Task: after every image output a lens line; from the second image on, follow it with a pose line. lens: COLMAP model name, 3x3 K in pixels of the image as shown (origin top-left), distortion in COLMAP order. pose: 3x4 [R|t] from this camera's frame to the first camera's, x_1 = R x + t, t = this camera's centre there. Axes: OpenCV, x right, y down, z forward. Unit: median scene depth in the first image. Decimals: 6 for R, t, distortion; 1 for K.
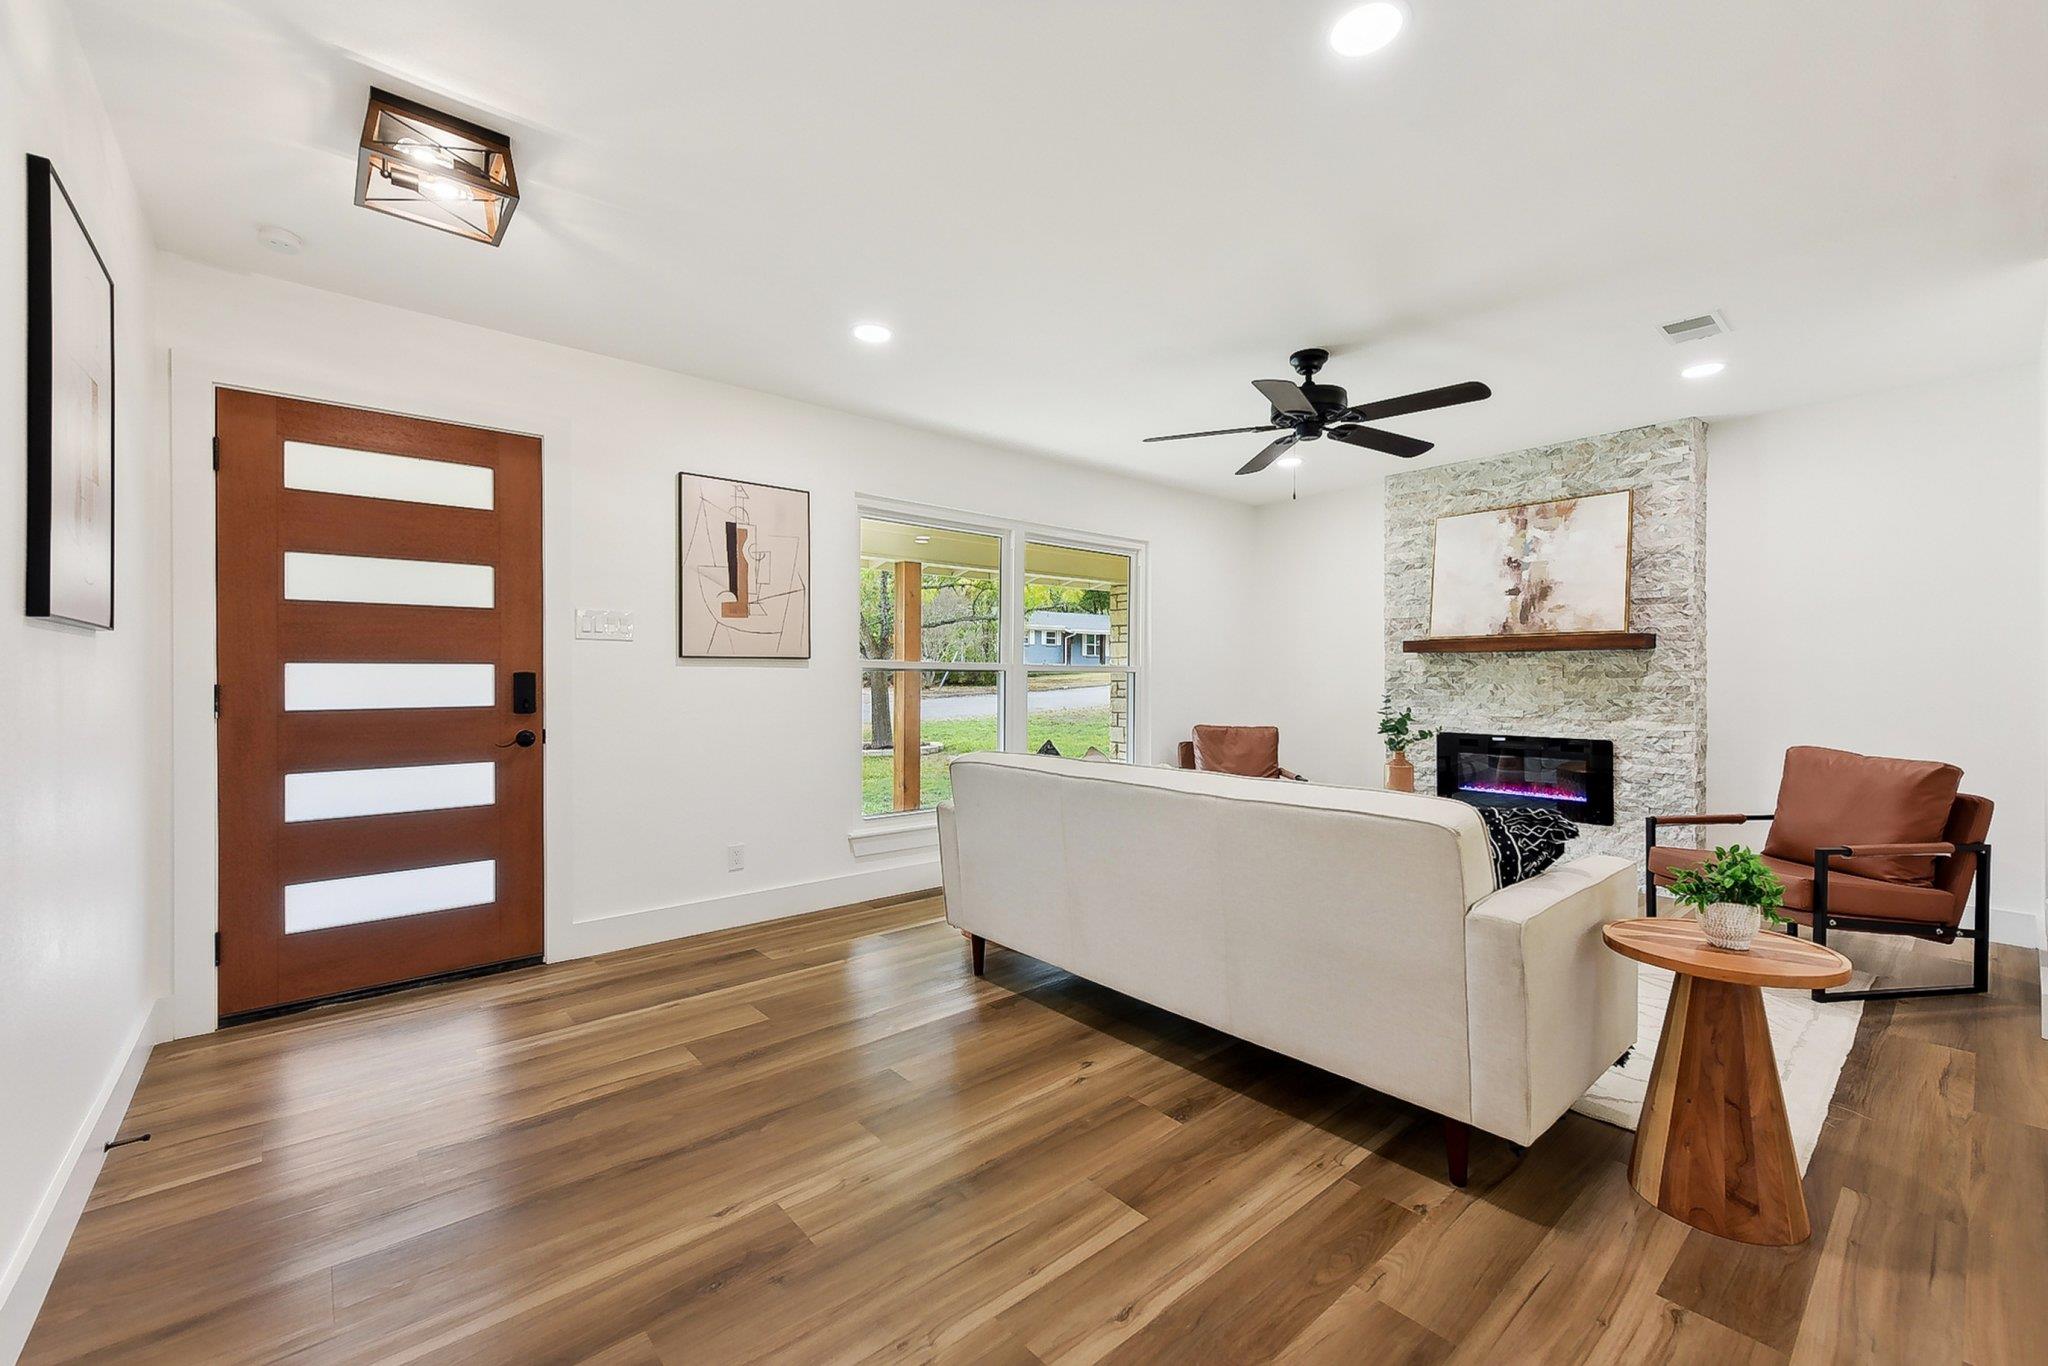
lens RADIAL K [[841.9, 0, 1015.5], [0, 841.9, 680.9], [0, 0, 1]] dist [0.002401, -0.000936]
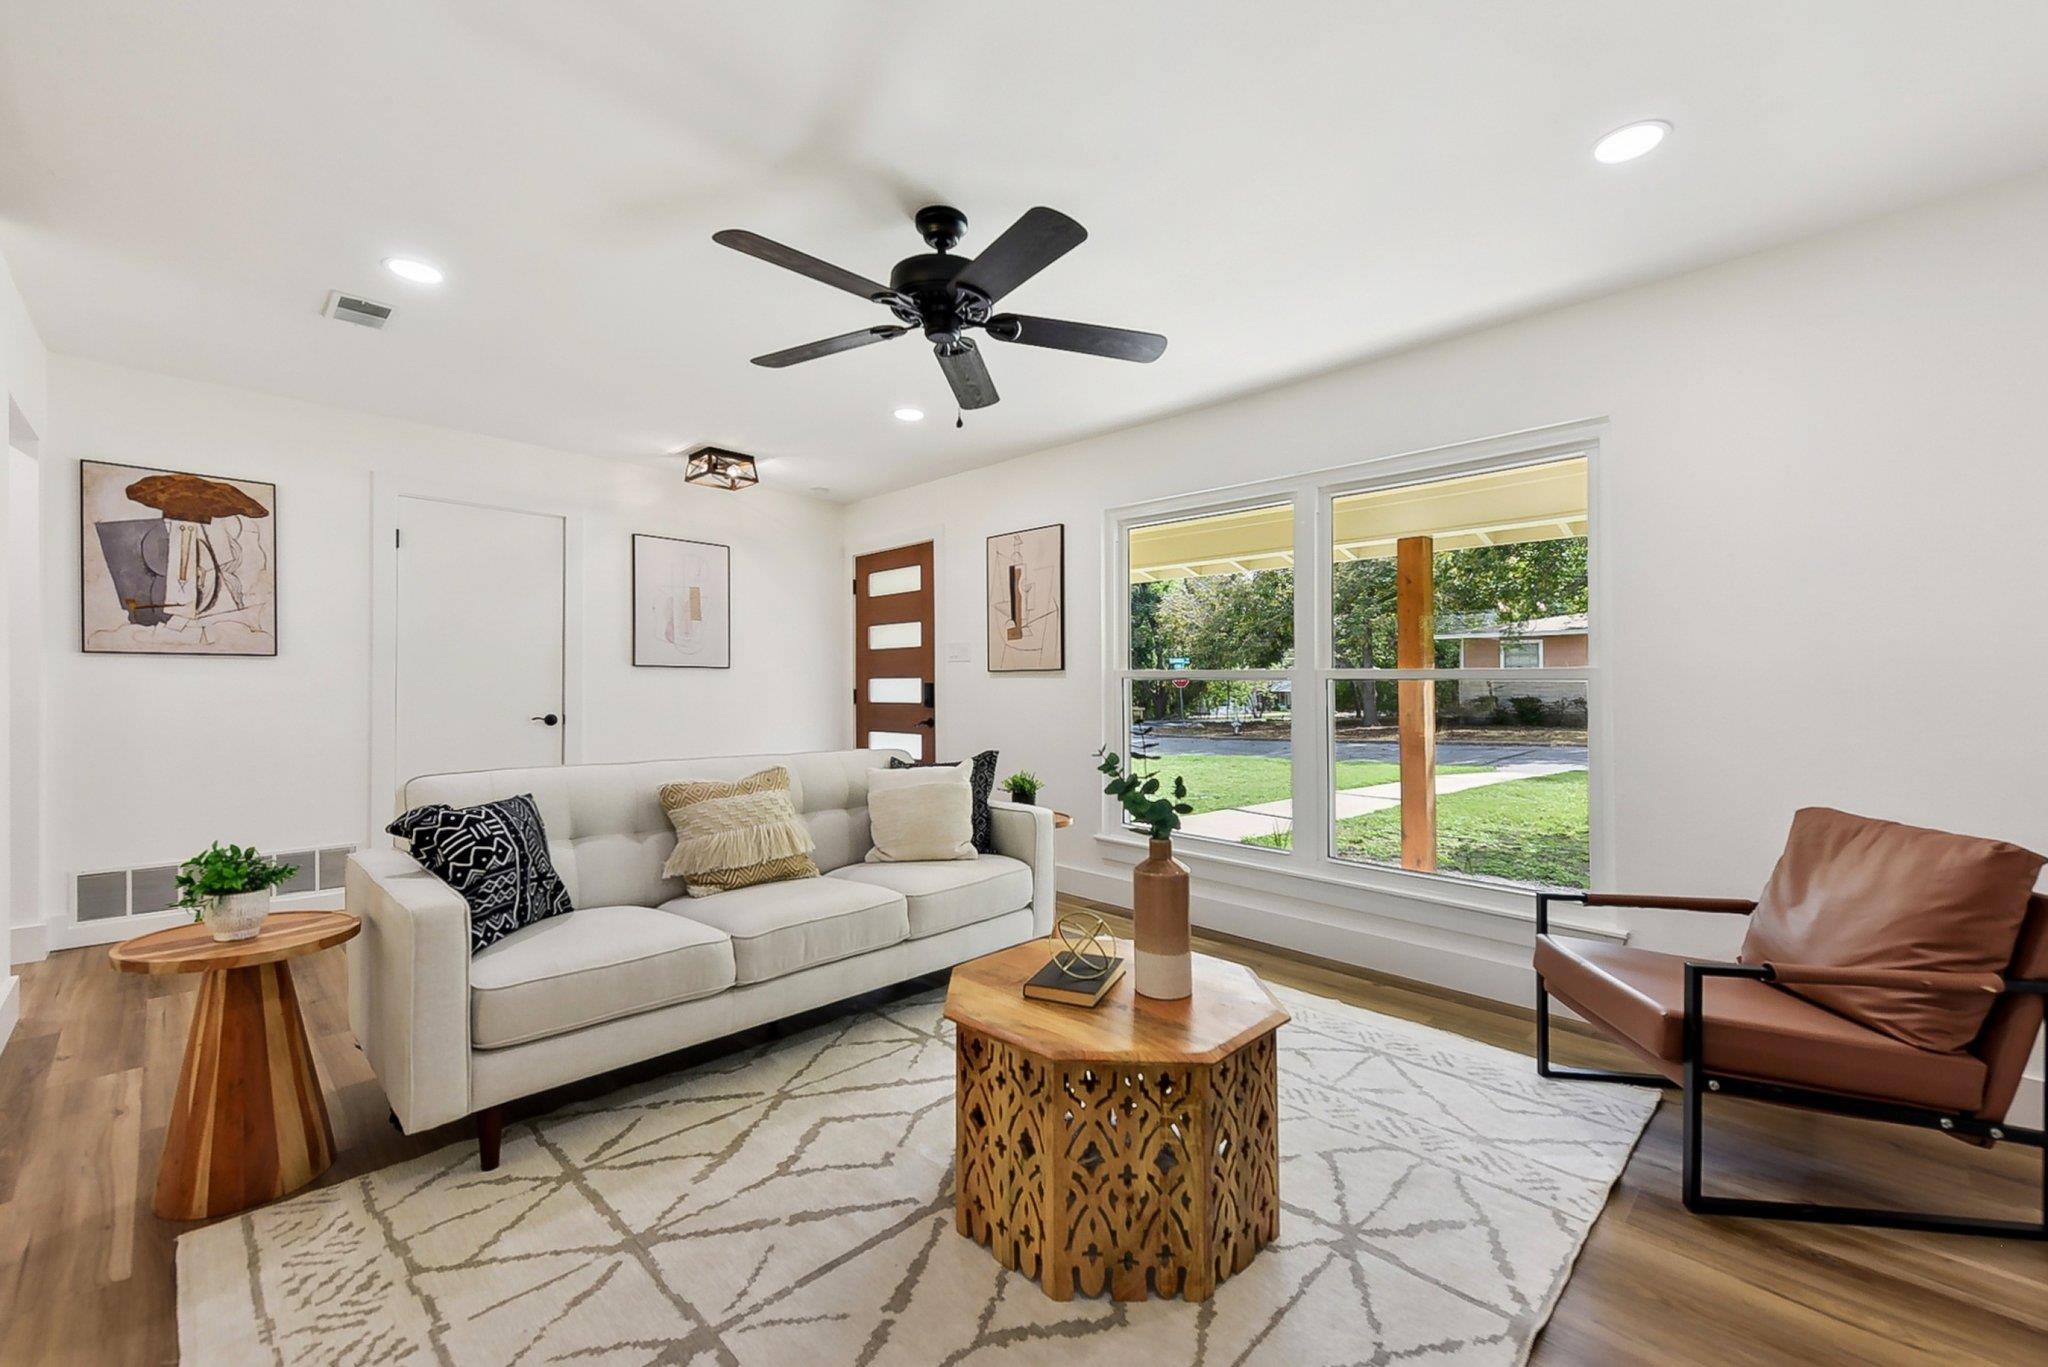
lens RADIAL K [[841.9, 0, 1021.0], [0, 841.9, 686.7], [0, 0, 1]] dist [0.002401, -0.000936]
pose [[0.083907, -0.003565, -0.996467, 0.514325], [-0.007838, 0.999960, -0.004237, 0.001168], [0.996443, 0.008166, 0.083875, 0.490826]]
